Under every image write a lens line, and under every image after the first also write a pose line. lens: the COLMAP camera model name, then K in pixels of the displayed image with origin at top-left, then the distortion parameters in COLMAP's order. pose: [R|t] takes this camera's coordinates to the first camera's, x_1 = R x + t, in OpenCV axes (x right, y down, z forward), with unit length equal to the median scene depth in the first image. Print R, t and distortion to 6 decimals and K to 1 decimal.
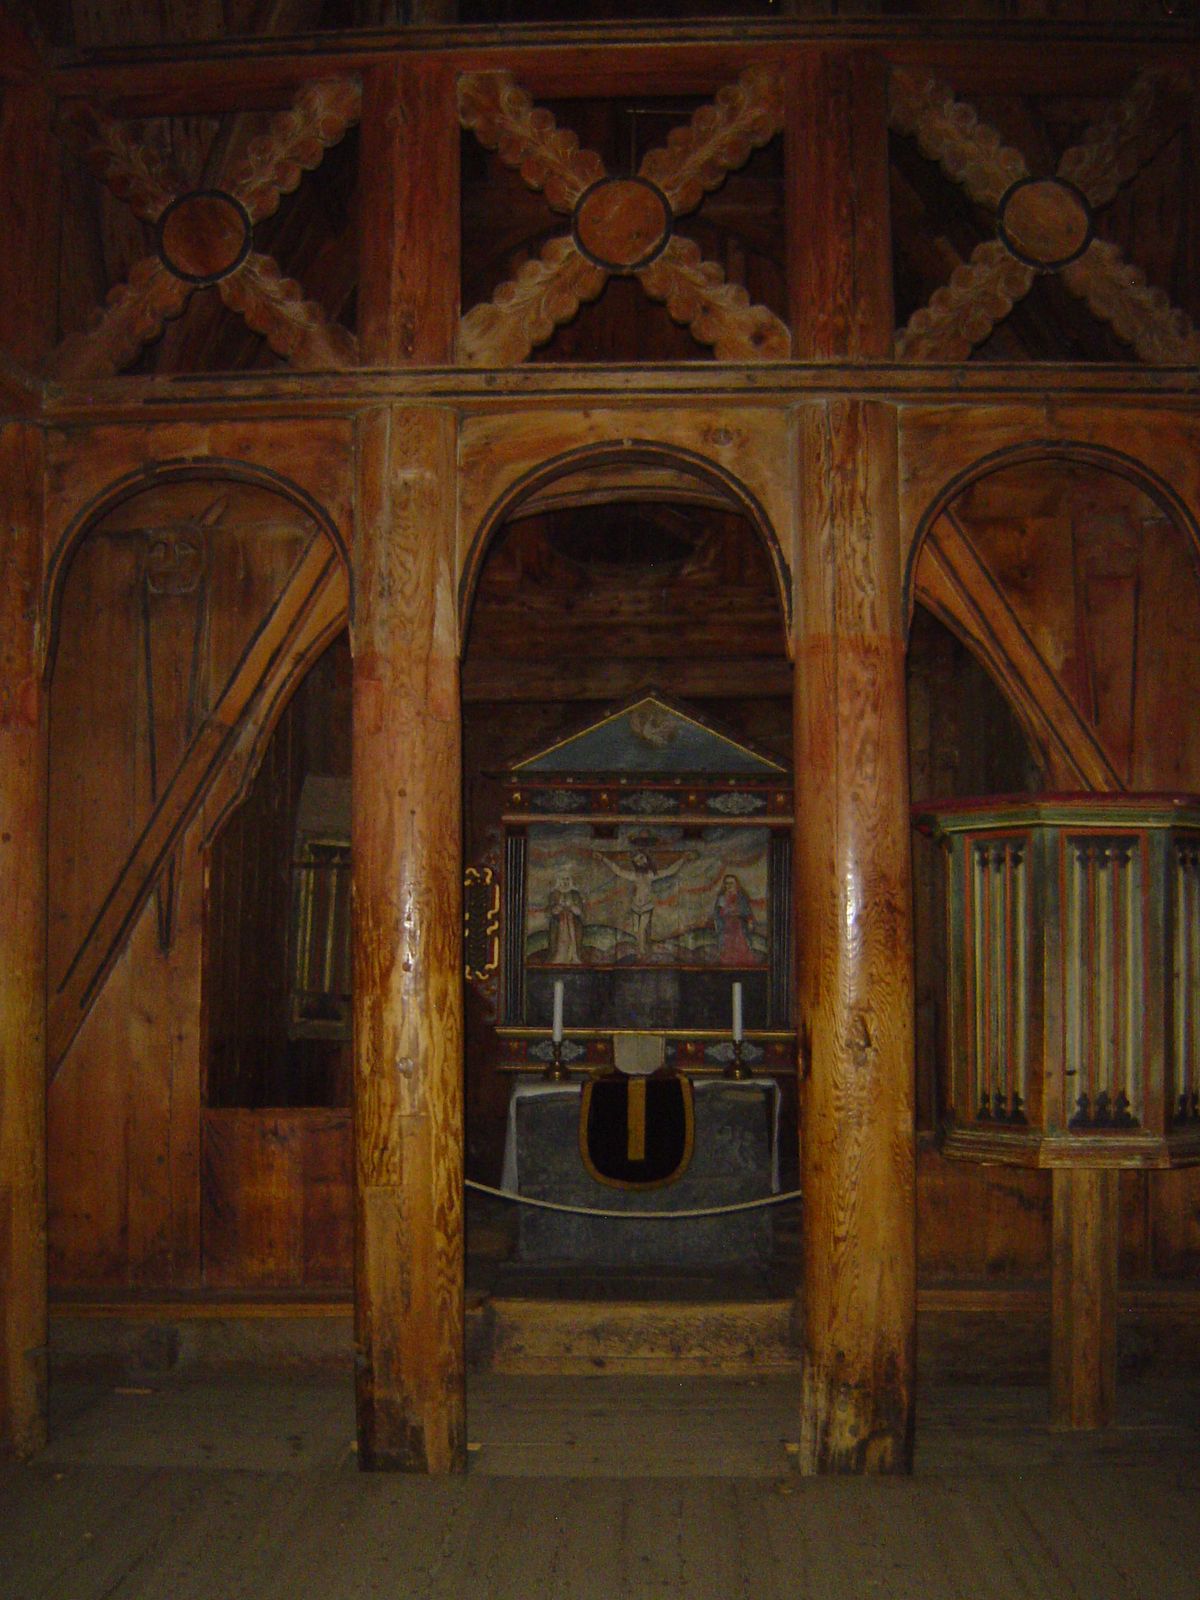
lens RADIAL K [[1842.7, 0, 601.2], [0, 1842.7, 809.0], [0, 0, 1]] dist [-0.117401, 0.000000]
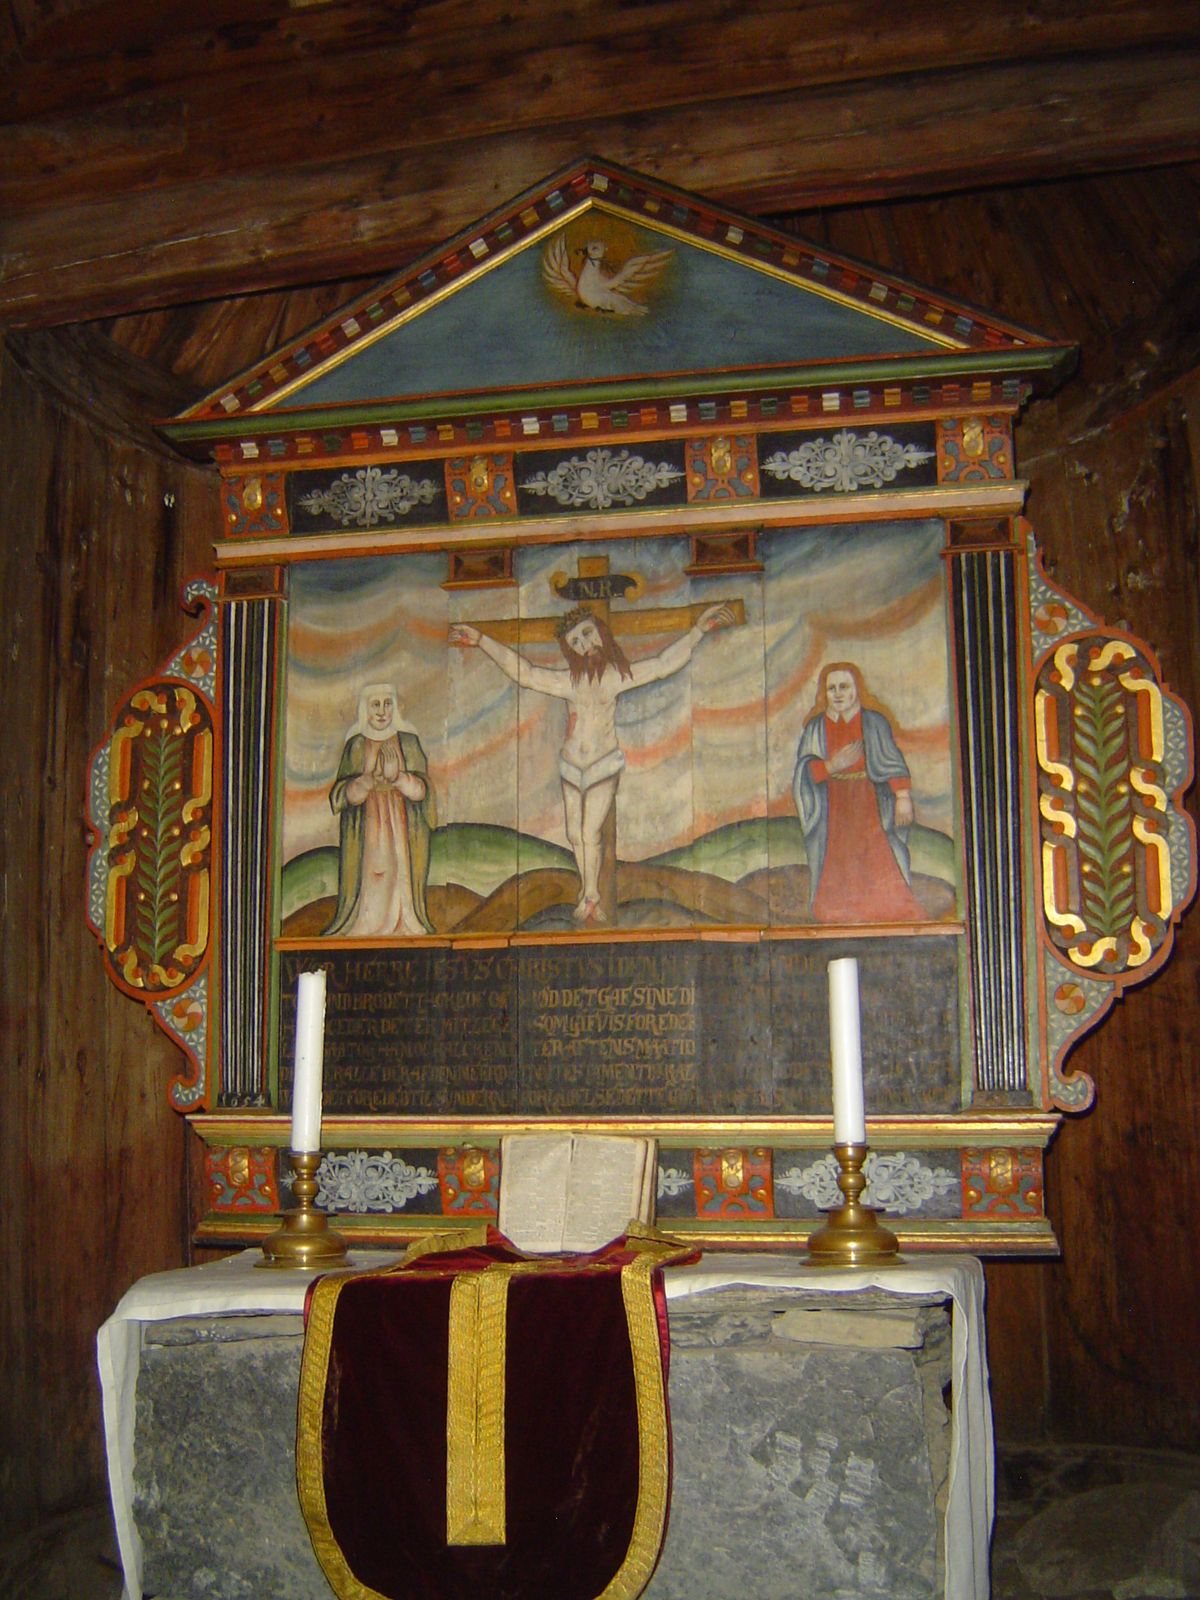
lens RADIAL K [[1842.7, 0, 608.1], [0, 1842.7, 813.3], [0, 0, 1]] dist [-0.117401, 0.000000]
pose [[0.976257, -0.048400, -0.211137, 0.105346], [0.030305, 0.995649, -0.088112, 0.098338], [0.214483, 0.079622, 0.973477, 0.699148]]
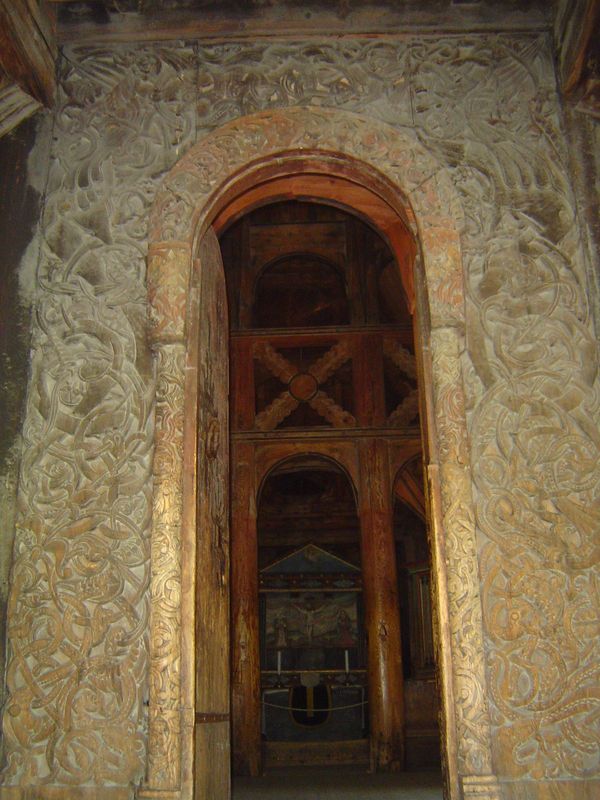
lens RADIAL K [[921.3, 0, 299.3], [0, 921.3, 401.4], [0, 0, 1]] dist [-0.117401, 0.000000]
pose [[0.999498, -0.015136, 0.027824, -0.025868], [0.021466, 0.969627, -0.243644, 0.067276], [-0.023291, 0.244119, 0.969466, -0.372233]]
